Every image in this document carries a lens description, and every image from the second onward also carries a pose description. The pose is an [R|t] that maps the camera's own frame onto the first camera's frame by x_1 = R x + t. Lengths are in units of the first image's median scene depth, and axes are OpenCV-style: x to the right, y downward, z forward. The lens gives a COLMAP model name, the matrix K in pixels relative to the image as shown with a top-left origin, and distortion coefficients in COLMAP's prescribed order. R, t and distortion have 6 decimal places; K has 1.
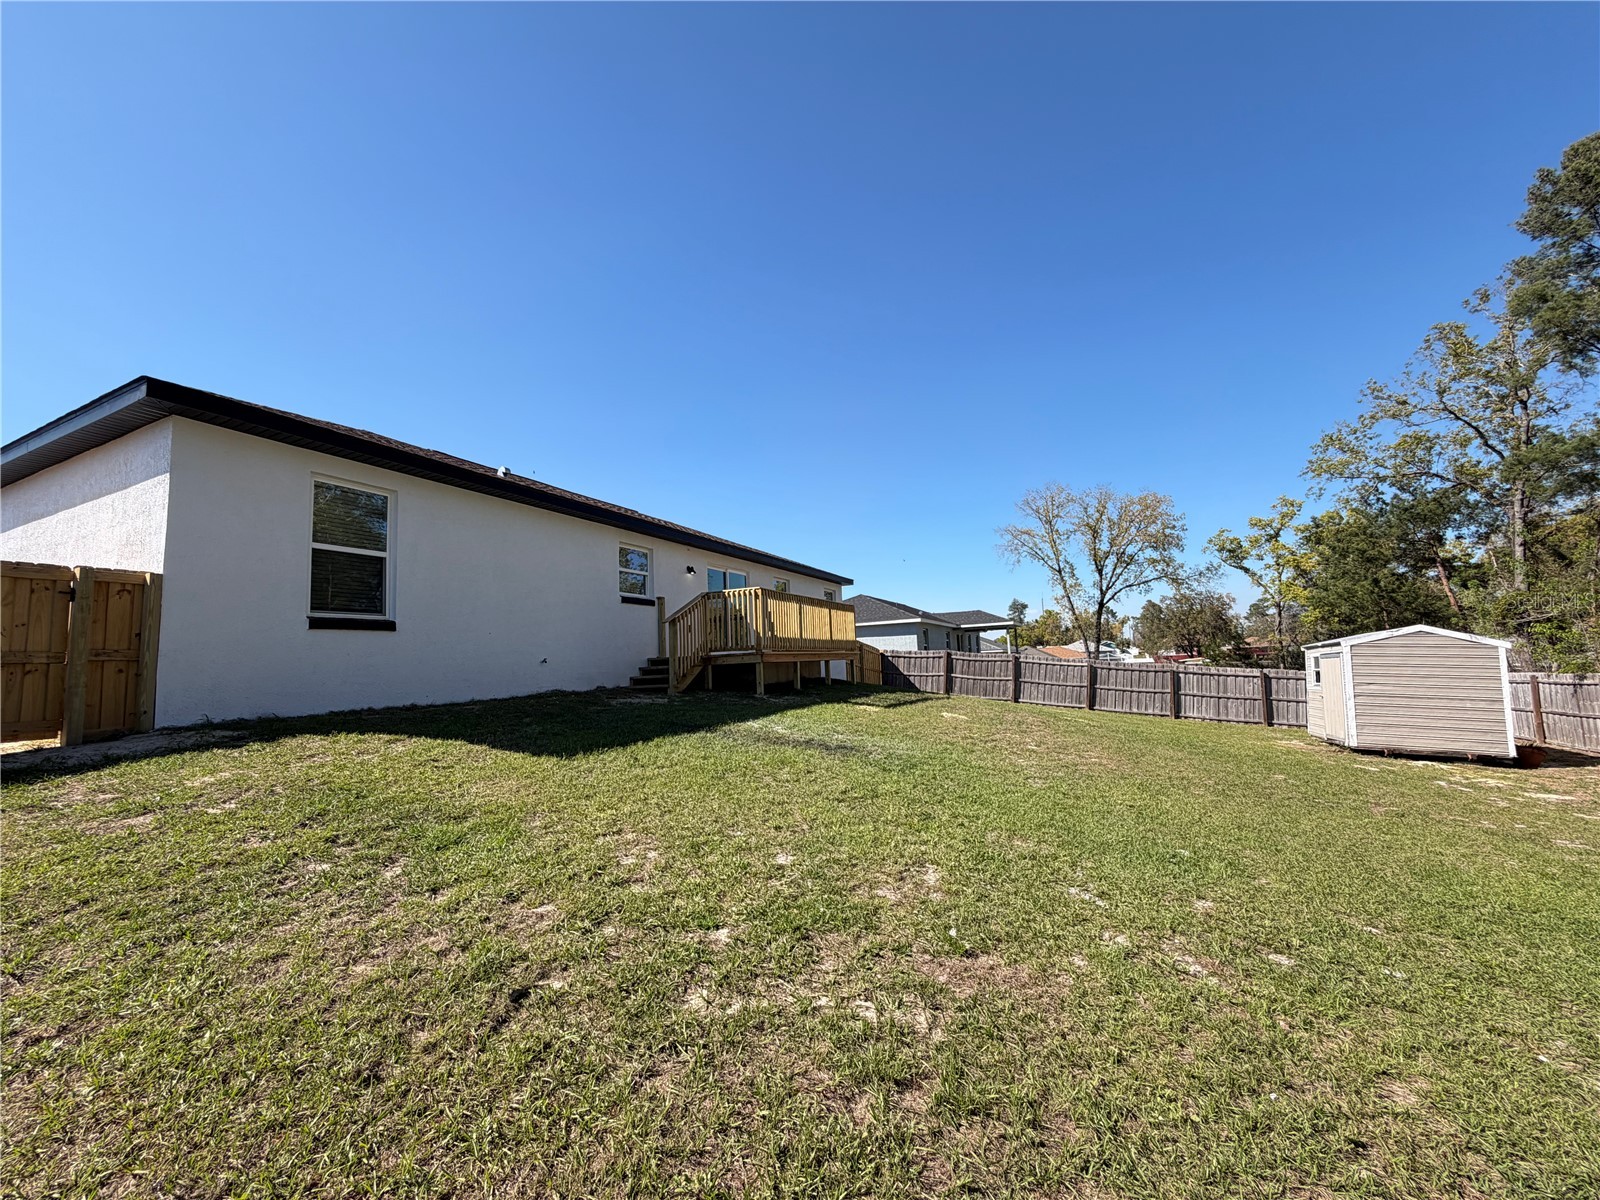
lens RADIAL K [[635.5, 0, 799.6], [0, 635.5, 606.7], [0, 0, 1]] dist [0.000261, -0.000123]
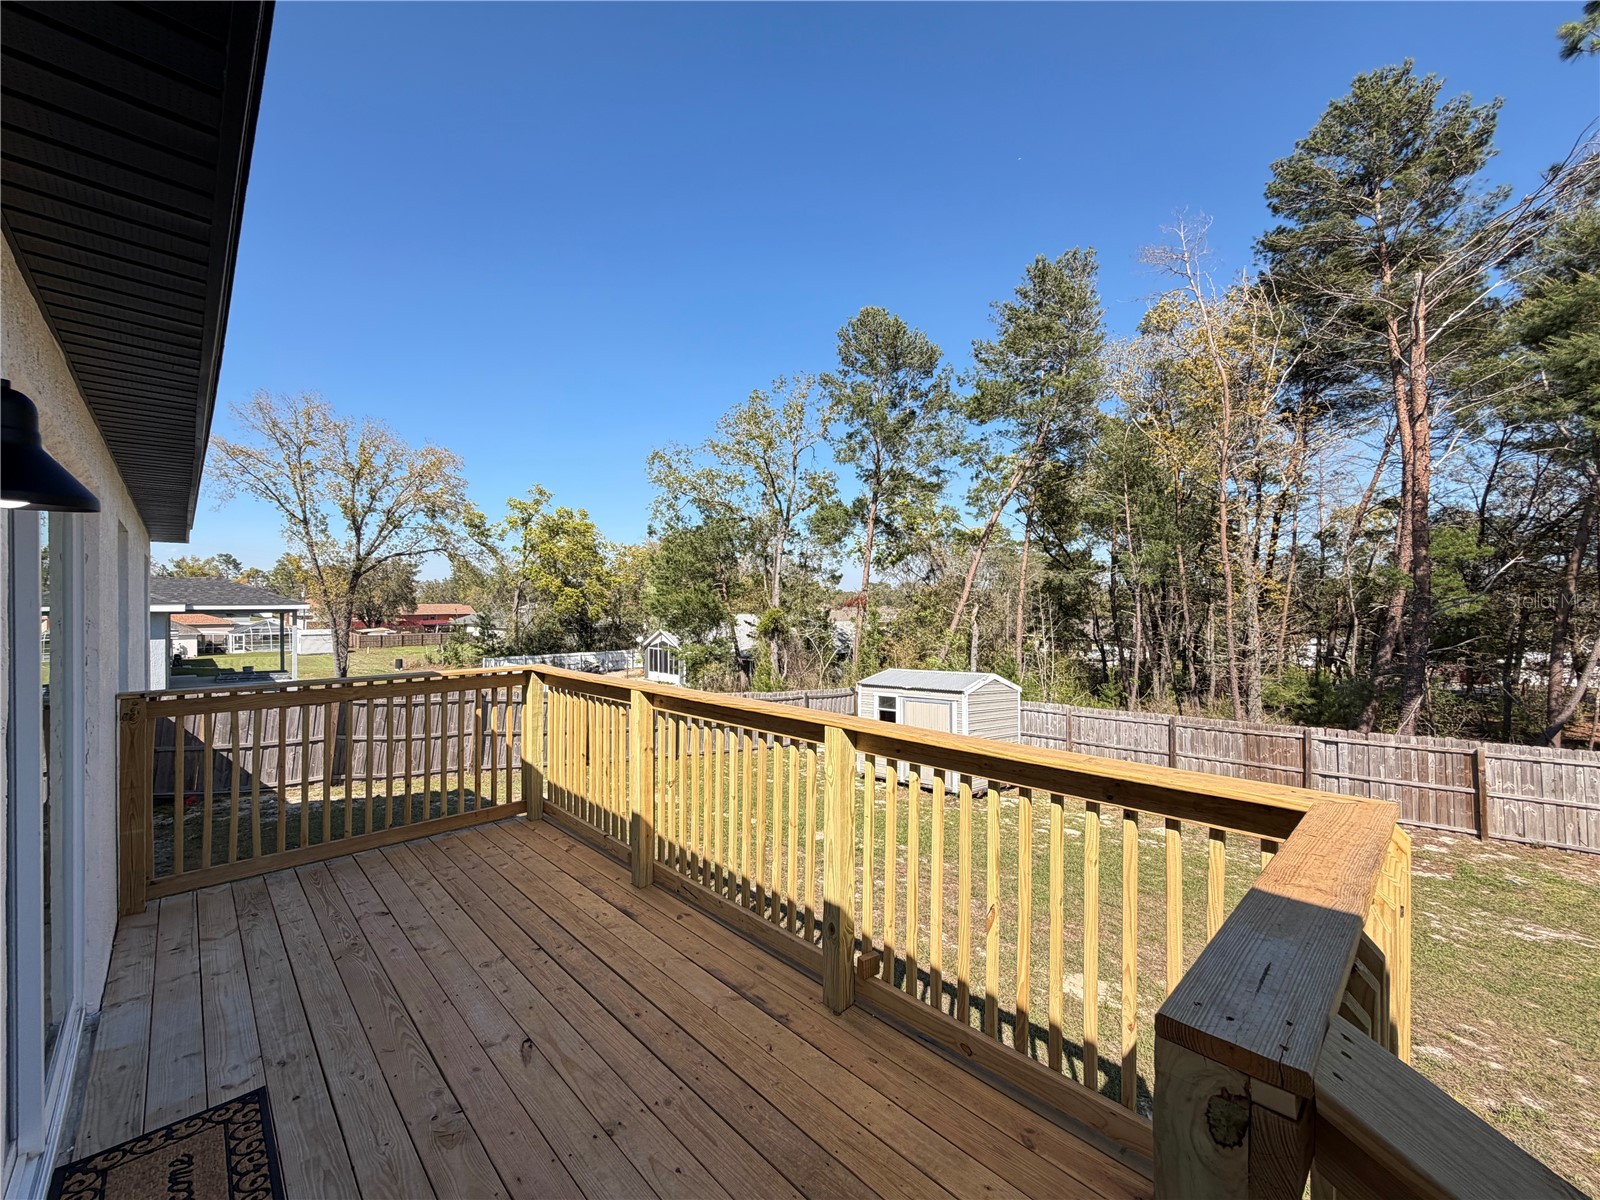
lens RADIAL K [[635.5, 0, 799.6], [0, 635.5, 606.7], [0, 0, 1]] dist [0.000261, -0.000123]
pose [[0.340690, 0.037135, 0.939442, -0.091875], [-0.098687, 0.995112, -0.003547, -0.021428], [-0.934982, -0.091503, 0.342689, 0.370685]]
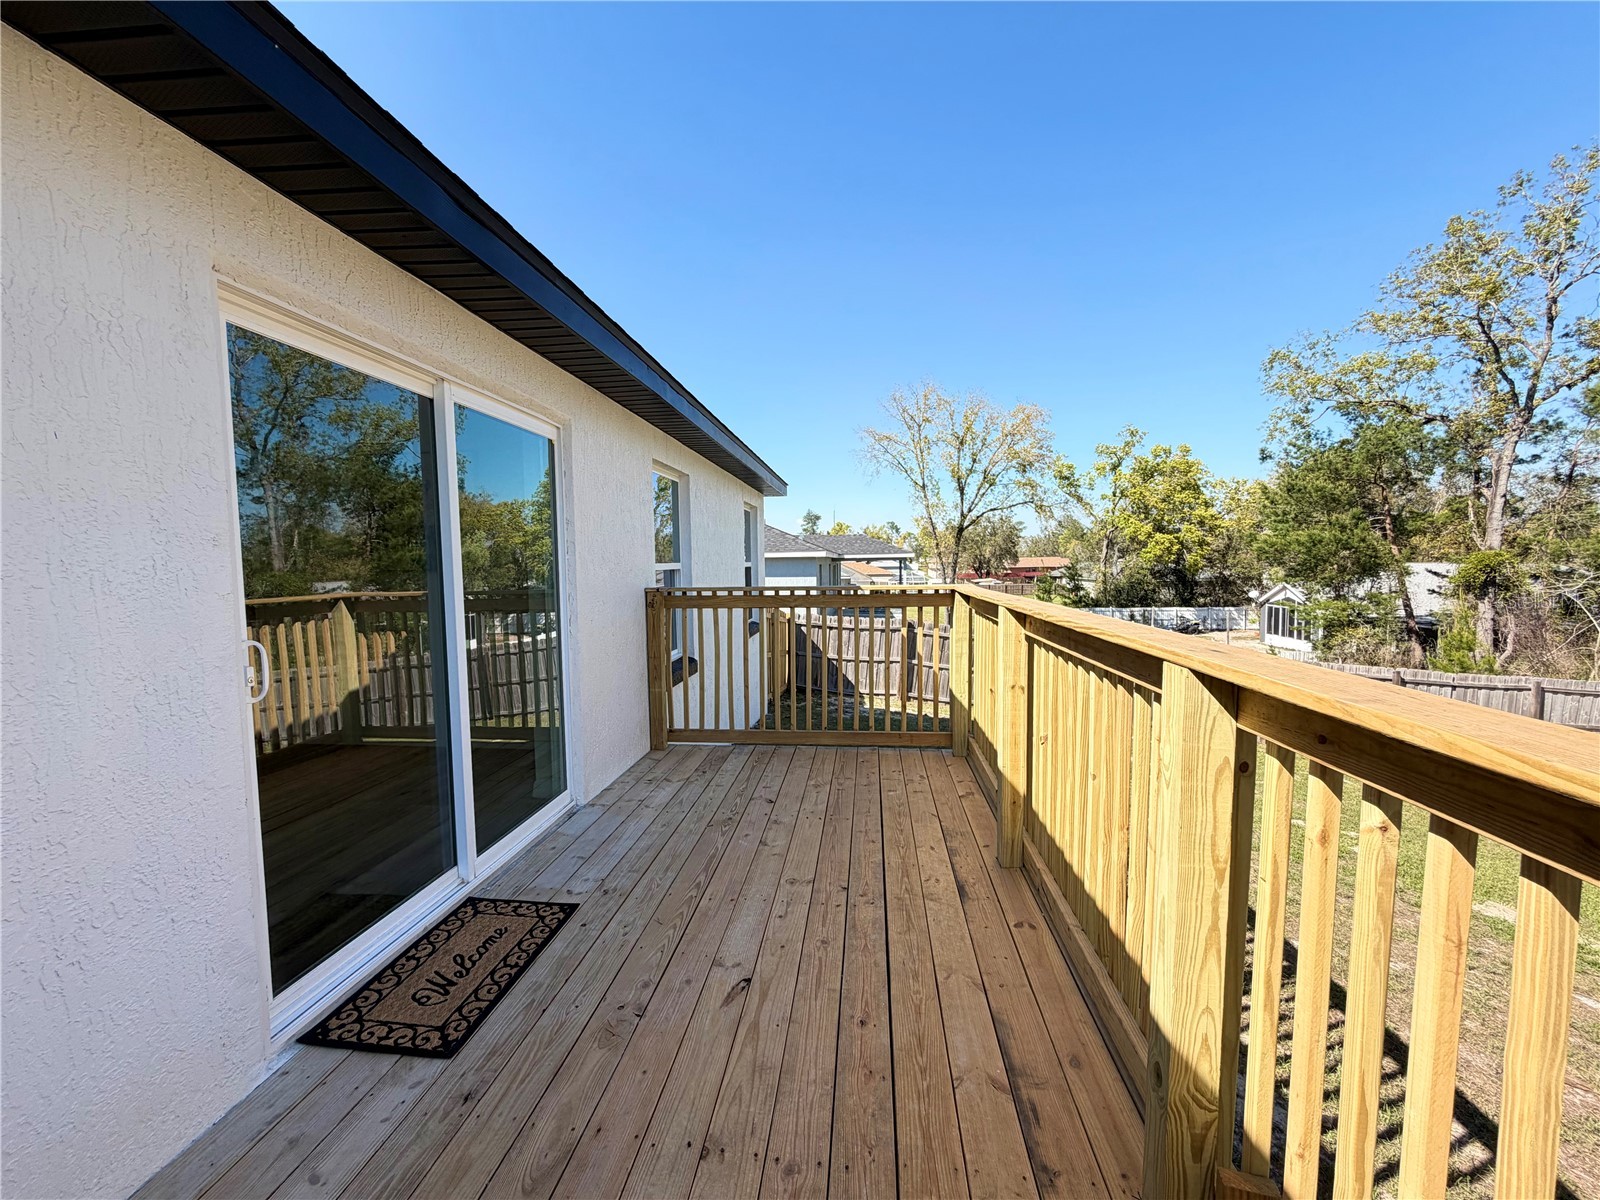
lens RADIAL K [[635.5, 0, 799.6], [0, 635.5, 606.7], [0, 0, 1]] dist [0.000261, -0.000123]
pose [[0.942831, 0.004783, 0.333238, -0.045303], [-0.054896, 0.988468, 0.141129, -0.014022], [-0.328720, -0.151354, 0.932220, 0.365589]]
